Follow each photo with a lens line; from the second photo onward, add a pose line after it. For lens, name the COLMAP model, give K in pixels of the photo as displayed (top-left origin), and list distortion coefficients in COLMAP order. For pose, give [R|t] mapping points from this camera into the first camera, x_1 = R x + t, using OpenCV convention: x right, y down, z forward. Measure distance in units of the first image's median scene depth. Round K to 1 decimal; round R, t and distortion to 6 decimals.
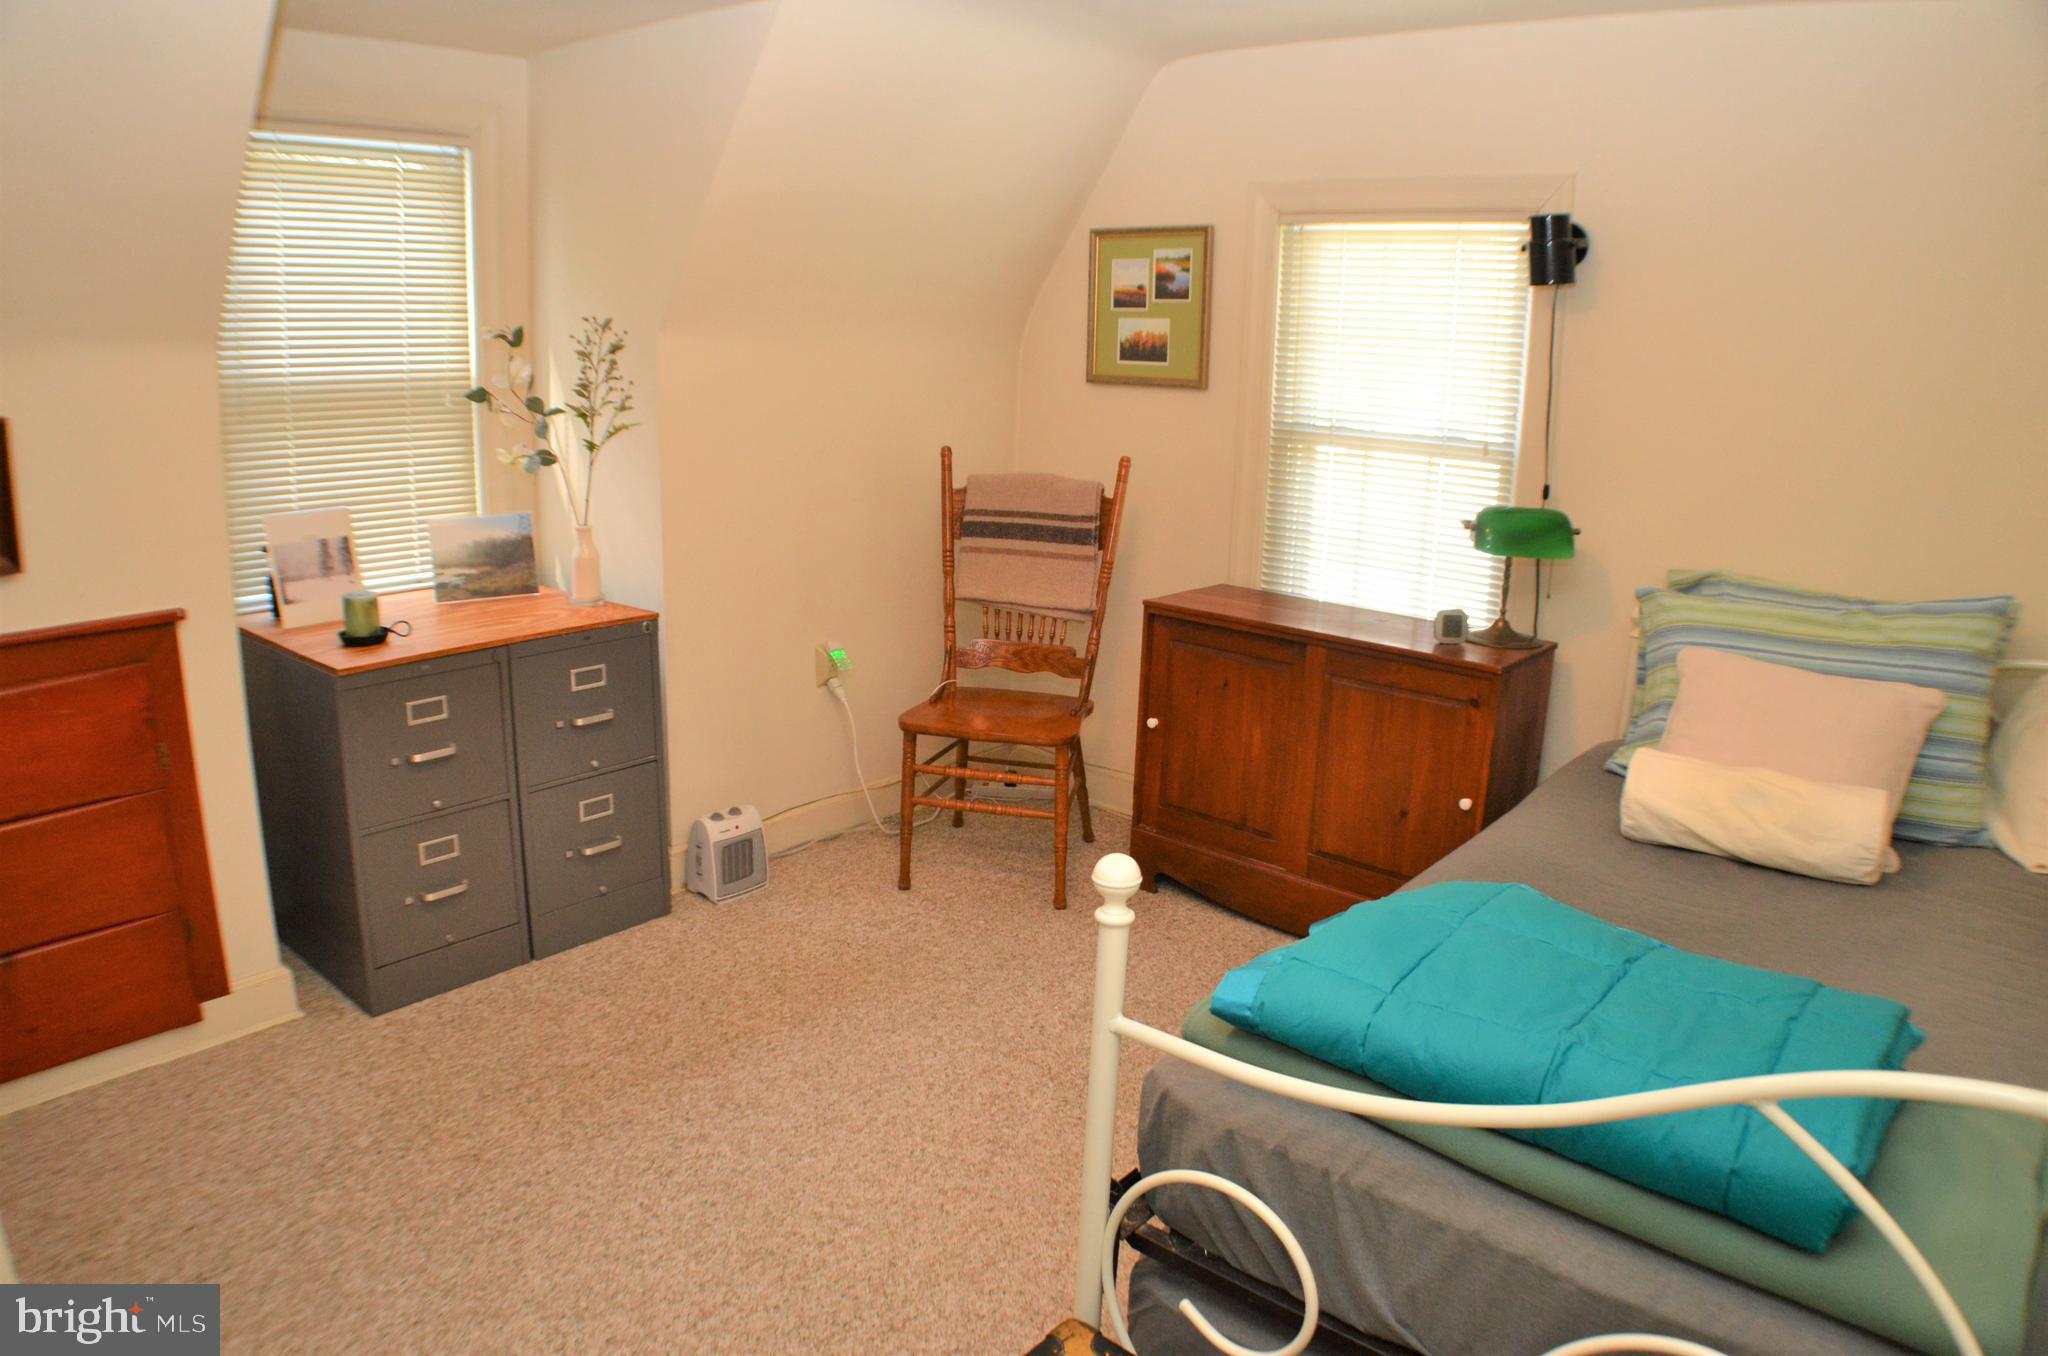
lens RADIAL K [[1310.7, 0, 1024.0], [0, 1310.7, 678.0], [0, 0, 1]] dist [-0.142424, 0.001027]
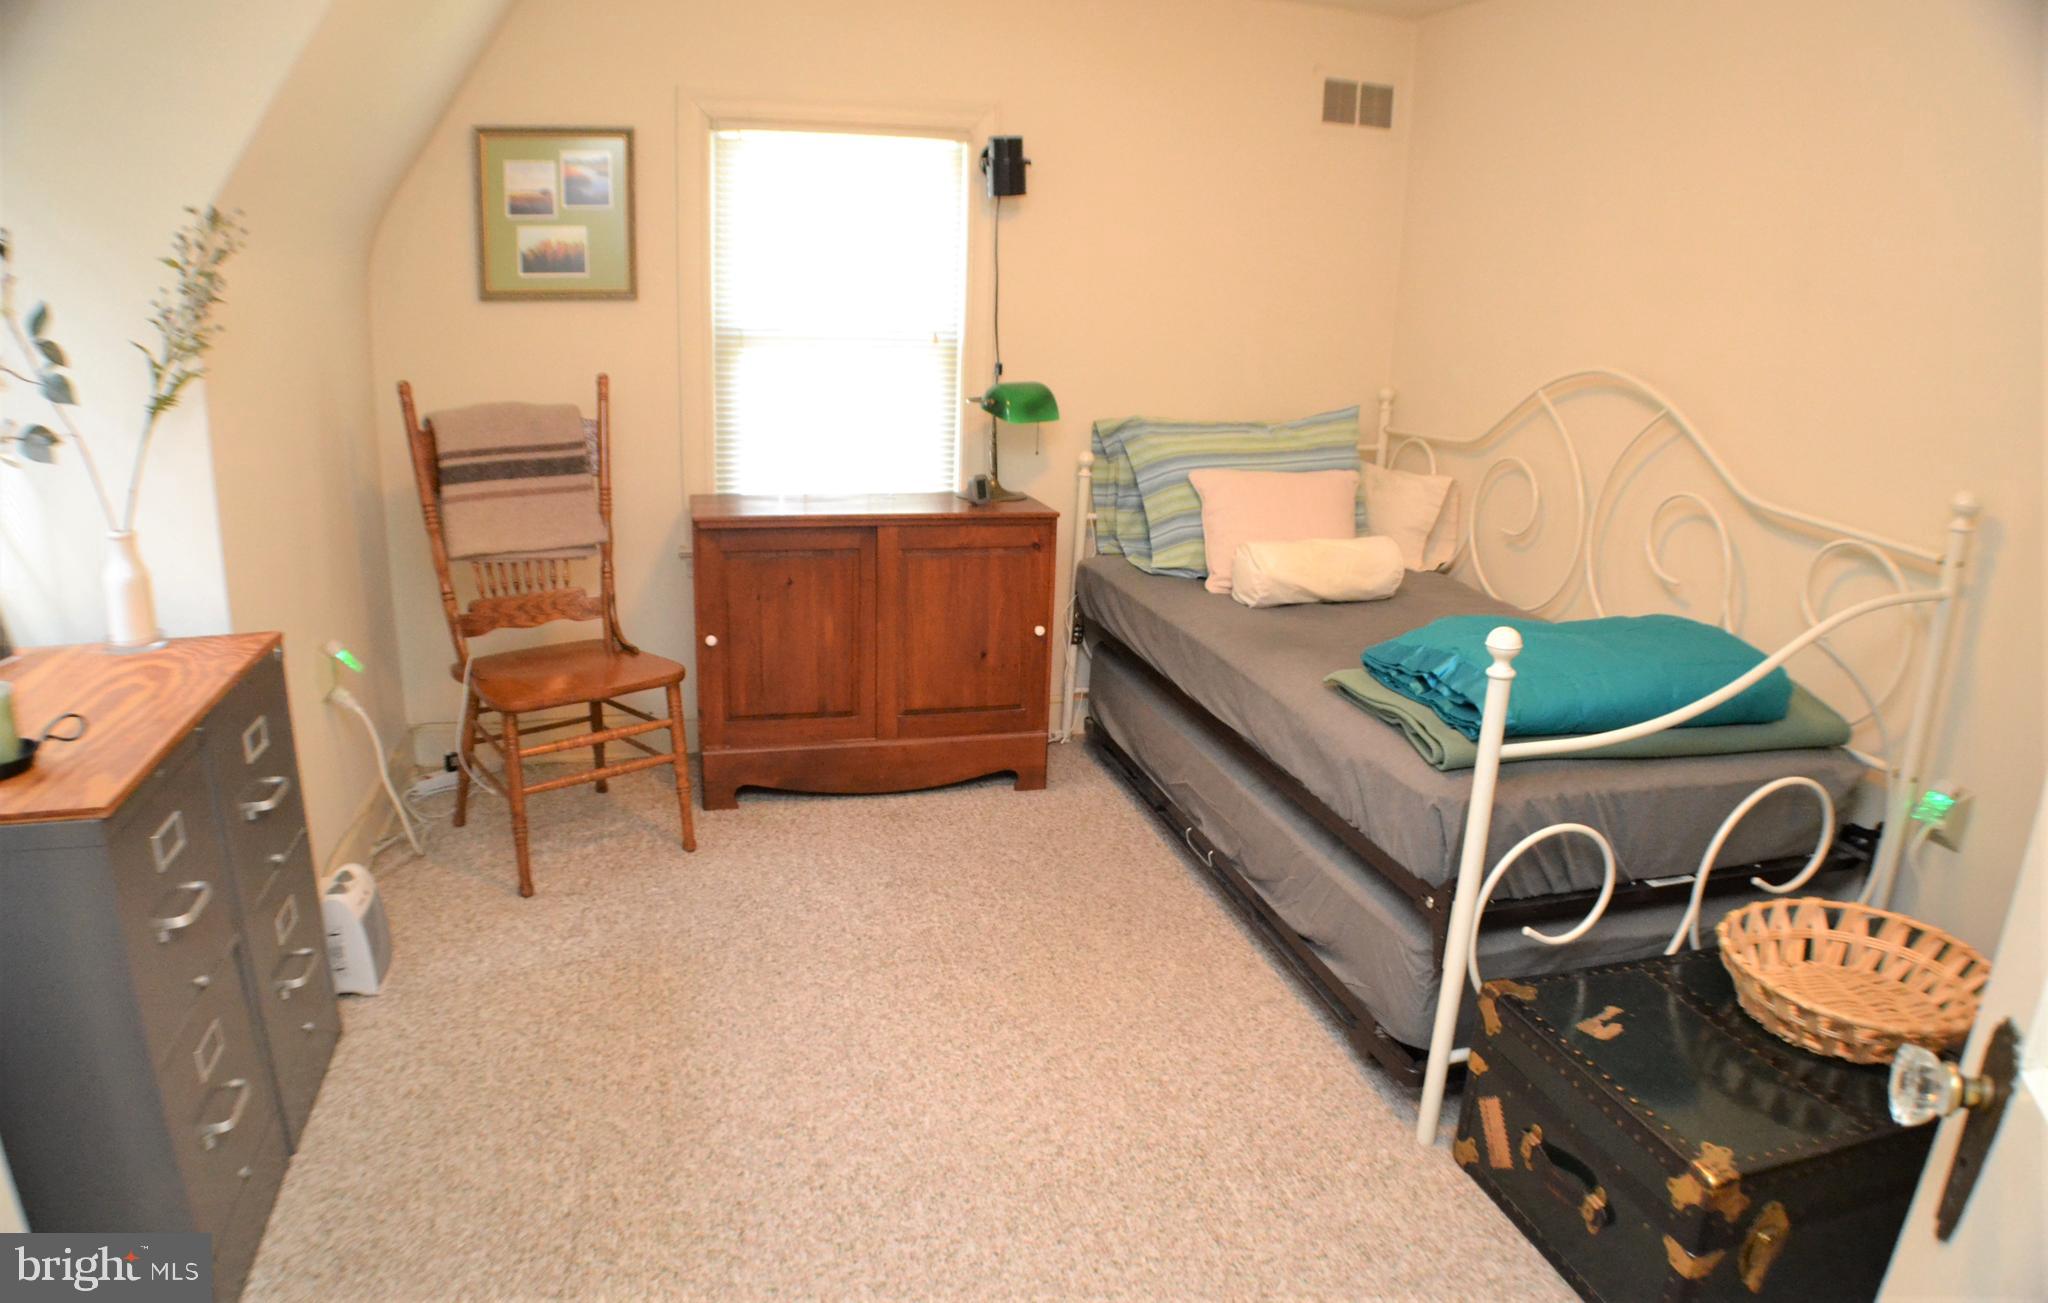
lens RADIAL K [[1267.7, 0, 1024.0], [0, 1267.7, 651.5], [0, 0, 1]] dist [-0.124015, 0.000695]
pose [[0.581492, -0.235020, 0.778866, -0.479364], [0.192006, 0.969965, 0.149334, -0.051148], [-0.790570, 0.062711, 0.609152, 0.227411]]
